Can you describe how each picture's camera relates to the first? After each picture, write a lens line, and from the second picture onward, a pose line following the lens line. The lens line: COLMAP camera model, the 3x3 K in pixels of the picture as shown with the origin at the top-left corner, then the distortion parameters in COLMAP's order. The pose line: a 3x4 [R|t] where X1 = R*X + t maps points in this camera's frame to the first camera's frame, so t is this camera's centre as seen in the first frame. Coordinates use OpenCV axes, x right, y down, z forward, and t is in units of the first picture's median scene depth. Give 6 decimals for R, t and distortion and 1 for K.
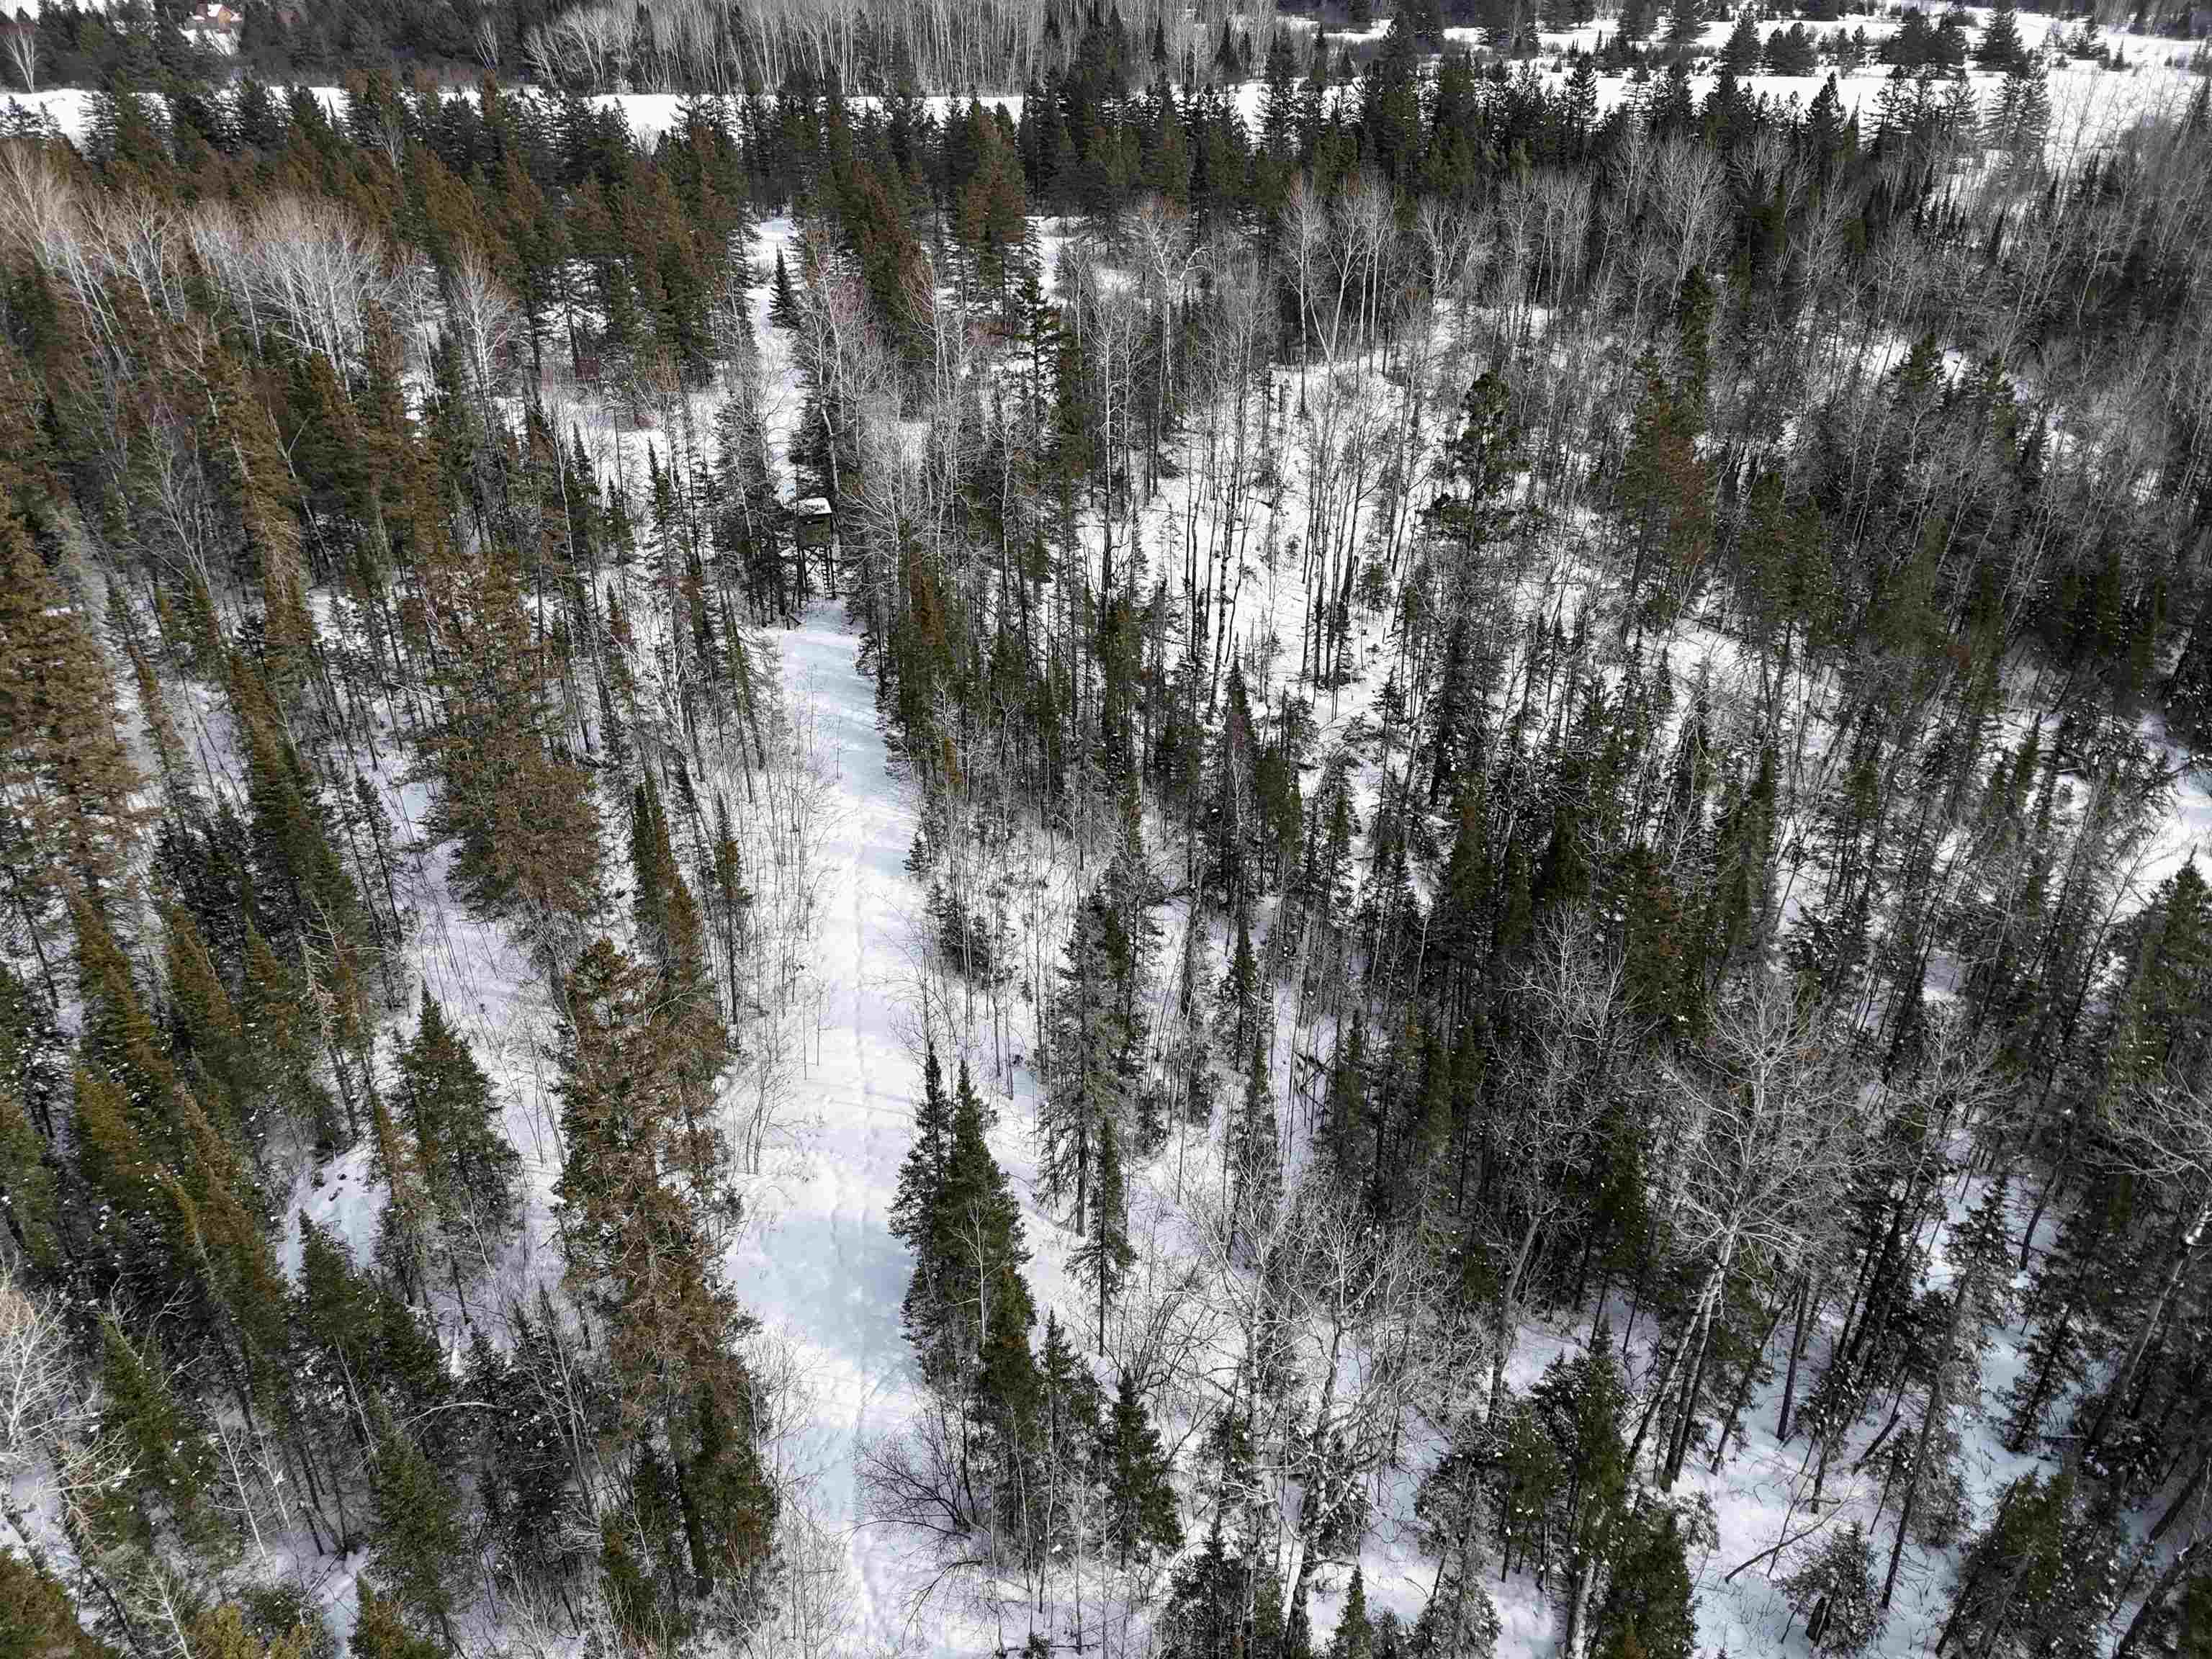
lens RADIAL K [[1533.7, 0, 1111.1], [0, 1533.7, 833.7], [0, 0, 1]] dist [0.008860, 0.000329]
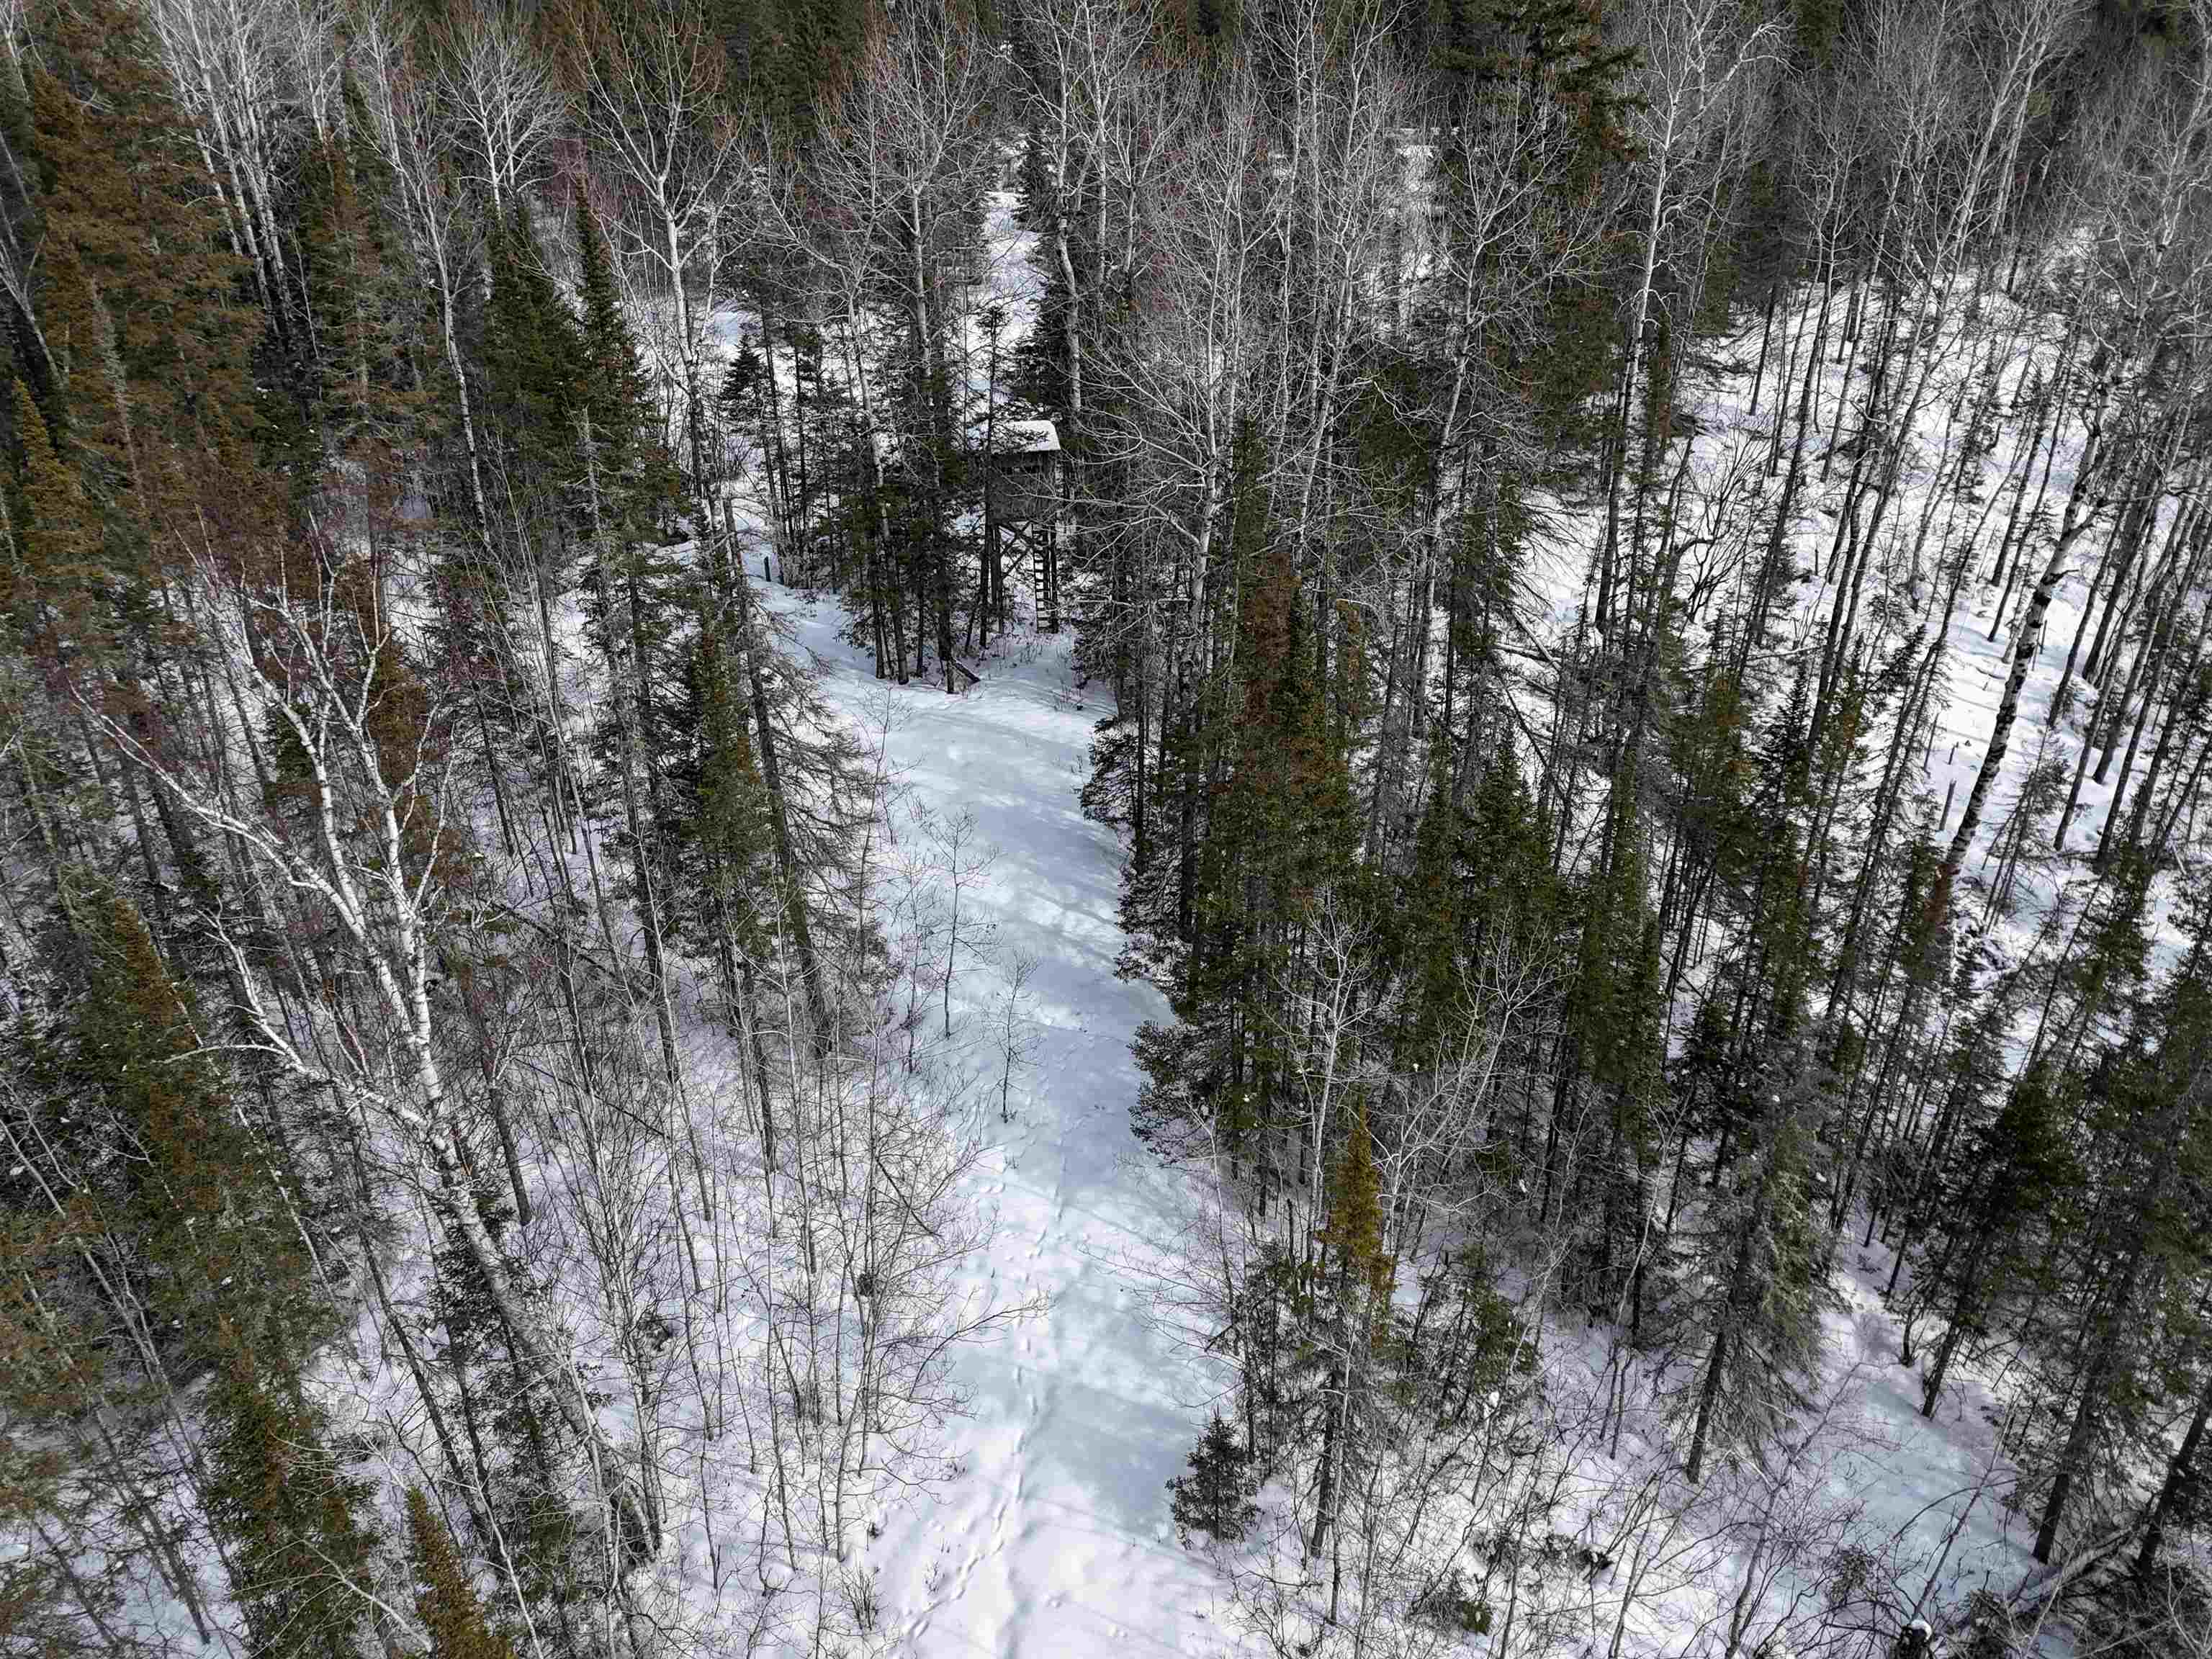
lens RADIAL K [[1533.7, 0, 1101.9], [0, 1533.7, 830.7], [0, 0, 1]] dist [0.008860, 0.000329]
pose [[0.984334, 0.072676, -0.160638, -0.085300], [-0.075584, 0.997067, -0.012058, -0.087833], [0.159291, 0.024011, 0.986940, 0.539774]]
